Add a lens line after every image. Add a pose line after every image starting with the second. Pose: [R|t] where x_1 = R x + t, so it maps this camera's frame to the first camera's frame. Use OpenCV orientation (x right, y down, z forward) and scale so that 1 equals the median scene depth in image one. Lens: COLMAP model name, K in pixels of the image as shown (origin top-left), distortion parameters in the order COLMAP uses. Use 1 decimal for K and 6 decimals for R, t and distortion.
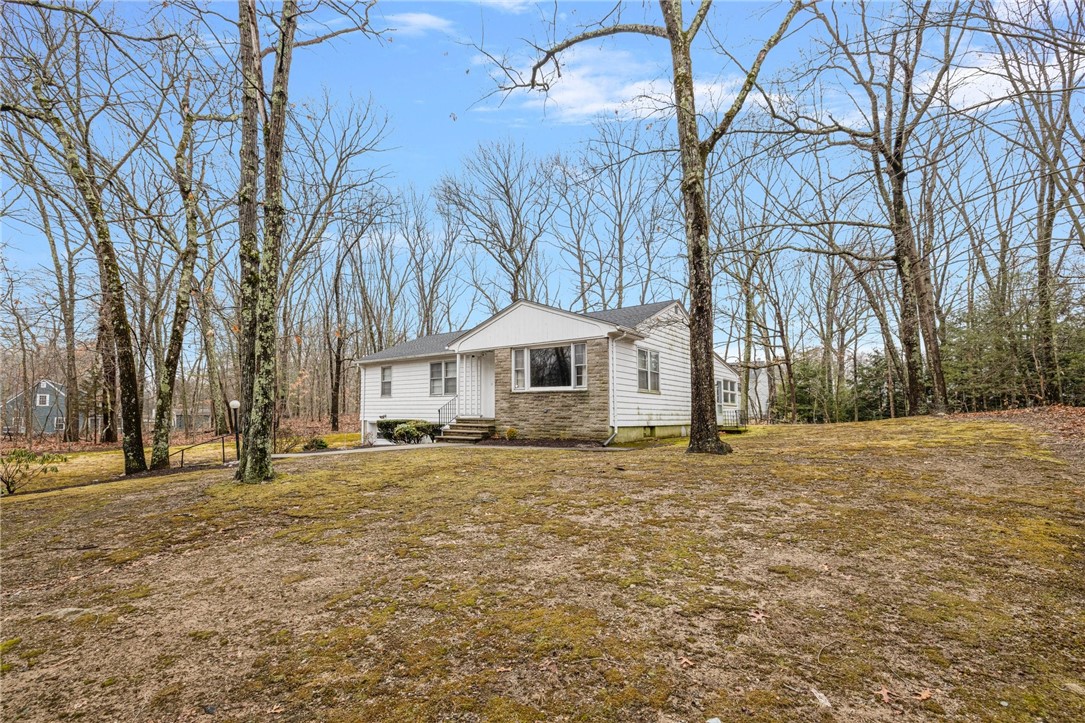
lens RADIAL K [[455.7, 0, 539.5], [0, 455.7, 372.9], [0, 0, 1]] dist [-0.001469, 0.000144]
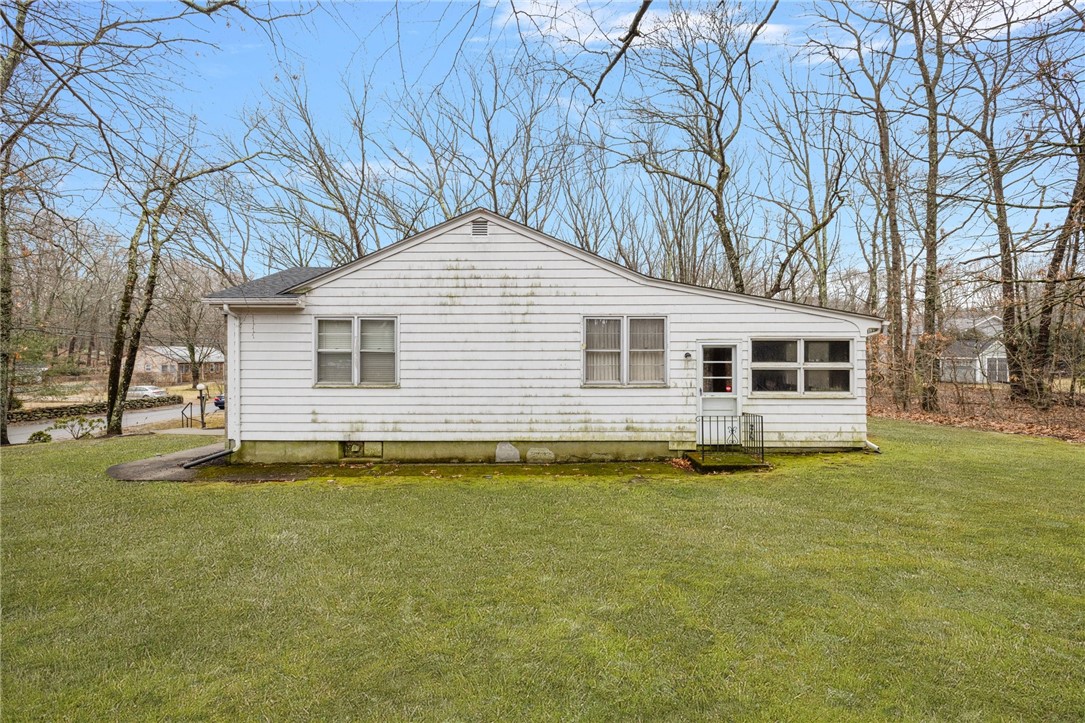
lens RADIAL K [[502.0, 0, 545.0], [0, 502.0, 372.7], [0, 0, 1]] dist [-0.000423, -0.000039]
pose [[0.603284, -0.007860, -0.797488, 0.801556], [0.077800, 0.995762, 0.049040, 0.009580], [0.793723, -0.091629, 0.601339, 0.684353]]
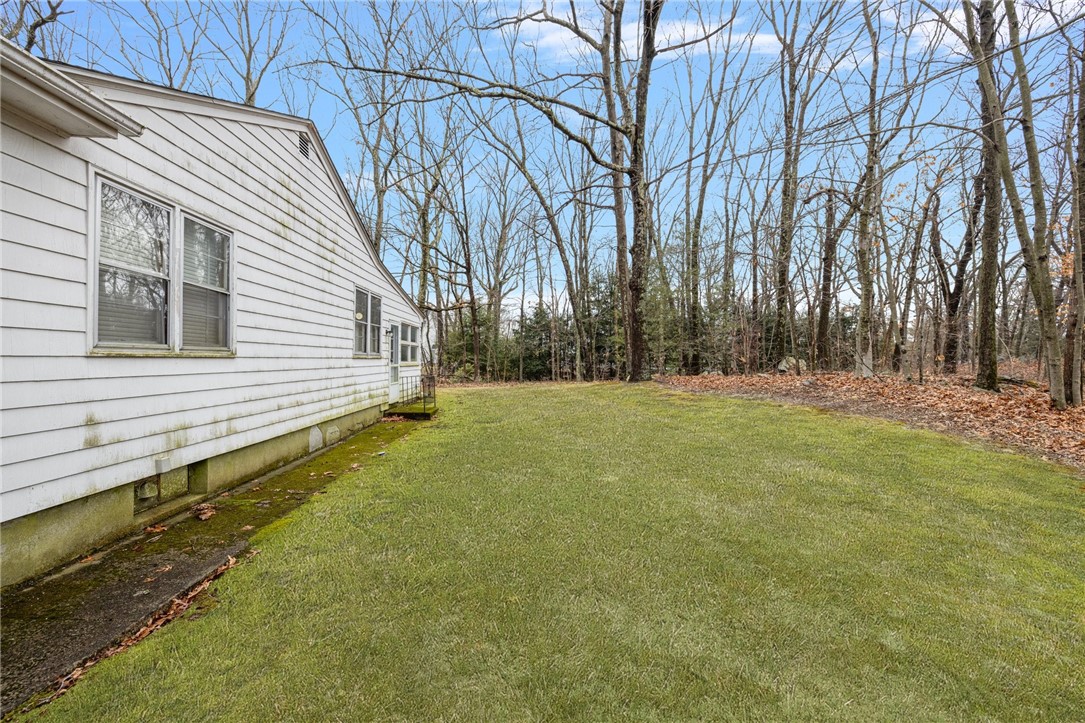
lens RADIAL K [[455.7, 0, 545.9], [0, 455.7, 356.2], [0, 0, 1]] dist [-0.001469, 0.000144]
pose [[0.753163, 0.001461, 0.657832, 0.195580], [-0.059478, 0.996053, 0.065885, 0.009338], [-0.655139, -0.088749, 0.750278, 0.537776]]
